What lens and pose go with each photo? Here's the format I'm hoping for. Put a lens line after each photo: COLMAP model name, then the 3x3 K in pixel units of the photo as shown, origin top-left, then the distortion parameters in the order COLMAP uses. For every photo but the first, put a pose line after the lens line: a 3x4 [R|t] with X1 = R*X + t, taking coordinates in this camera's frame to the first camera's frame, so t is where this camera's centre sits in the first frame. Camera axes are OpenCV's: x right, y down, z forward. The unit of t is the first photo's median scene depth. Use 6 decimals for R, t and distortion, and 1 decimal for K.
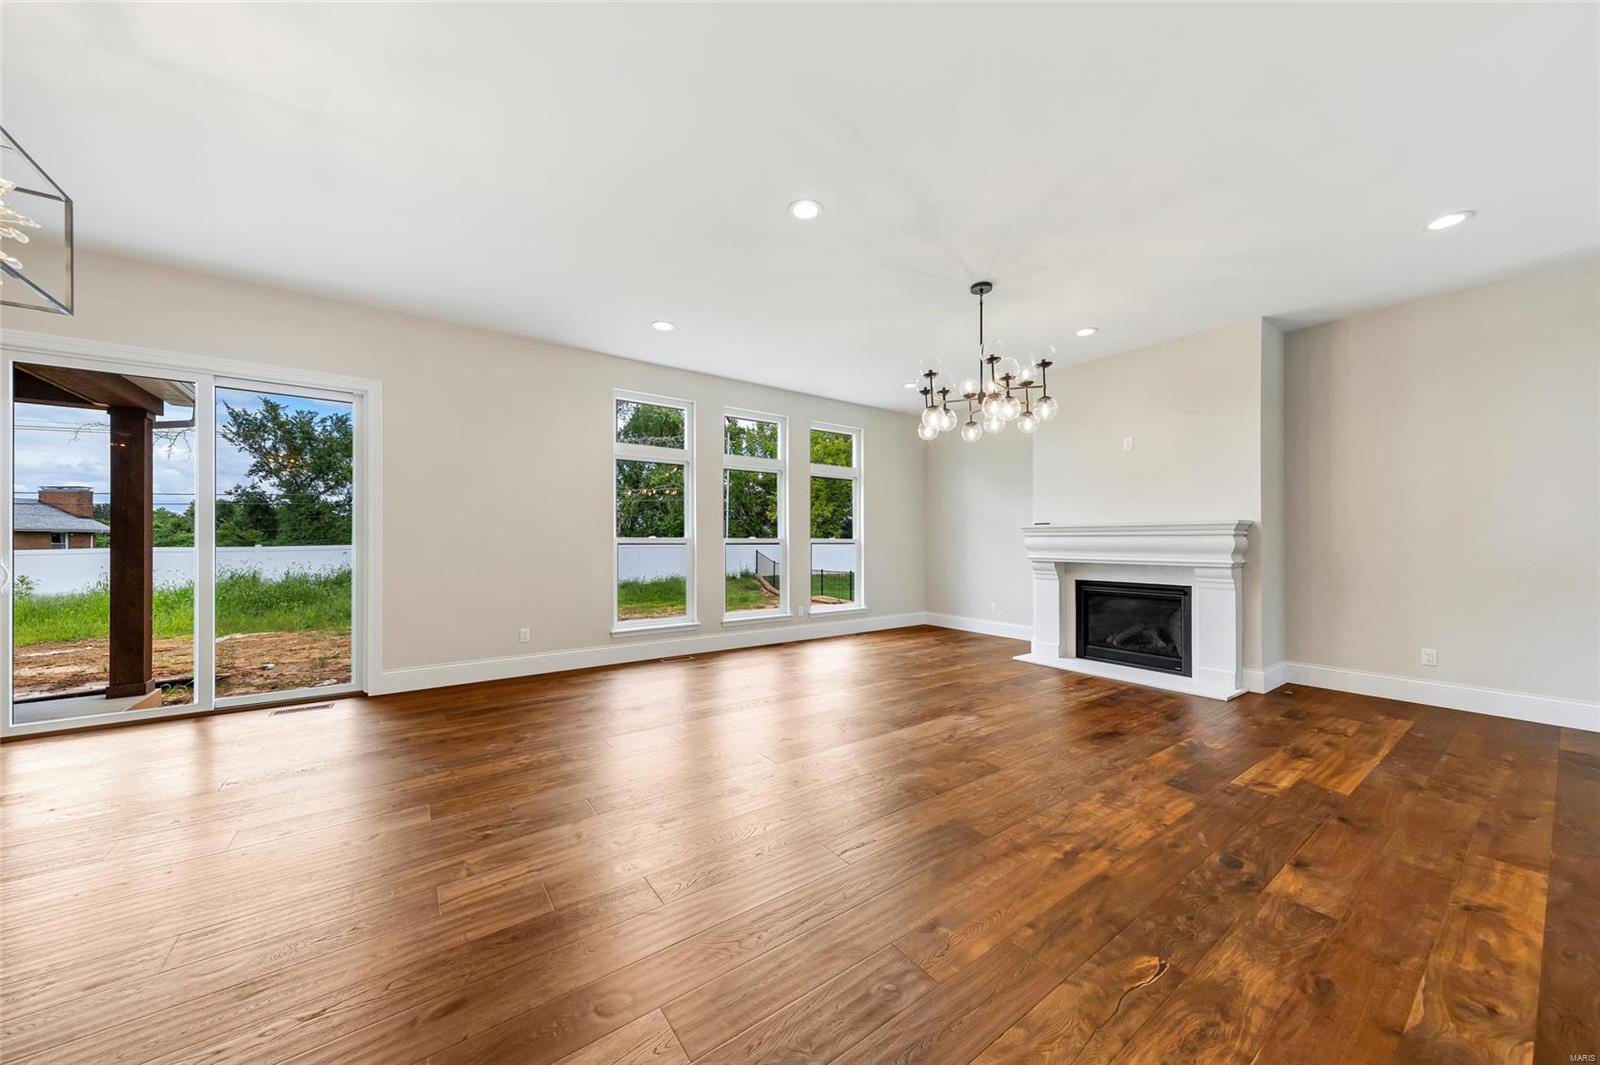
lens RADIAL K [[549.3, 0, 805.2], [0, 549.3, 547.2], [0, 0, 1]] dist [0.002762, 0.000015]
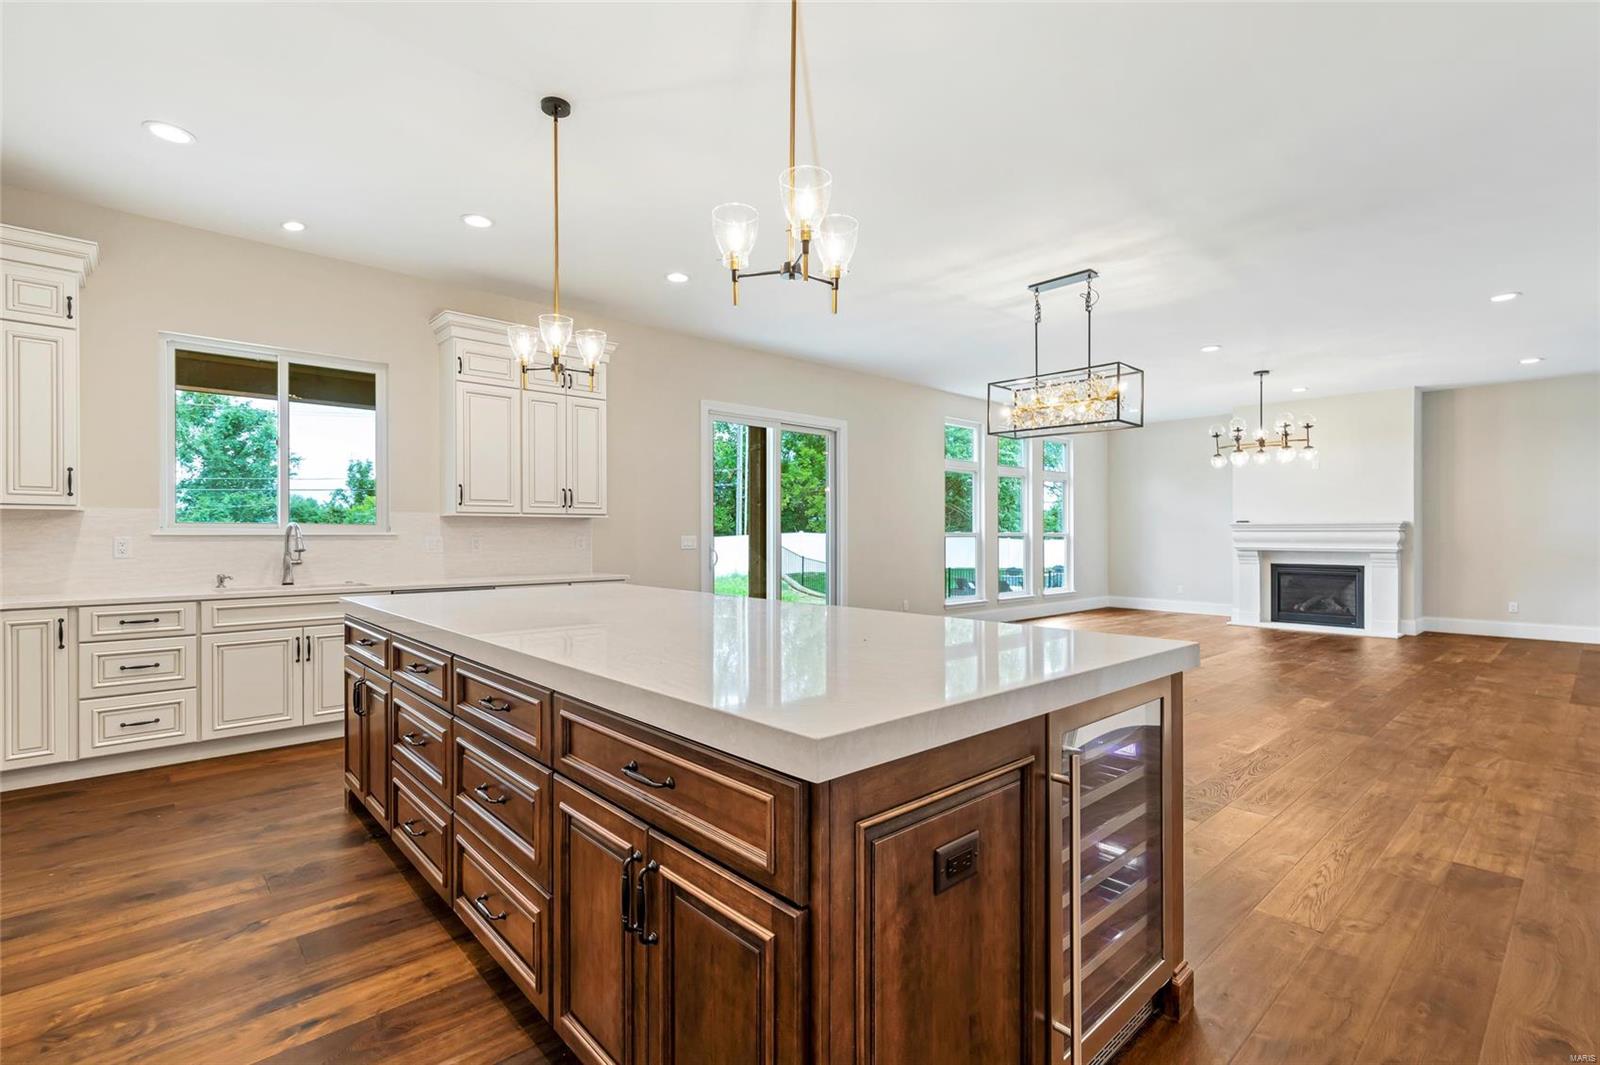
lens RADIAL K [[726.1, 0, 805.4], [0, 726.1, 533.3], [0, 0, 1]] dist [-0.000469, 0.000679]
pose [[0.993603, 0.000669, 0.112924, -0.959408], [0.000608, 0.999936, -0.011273, 0.005241], [-0.112924, 0.011270, 0.993540, -0.721768]]
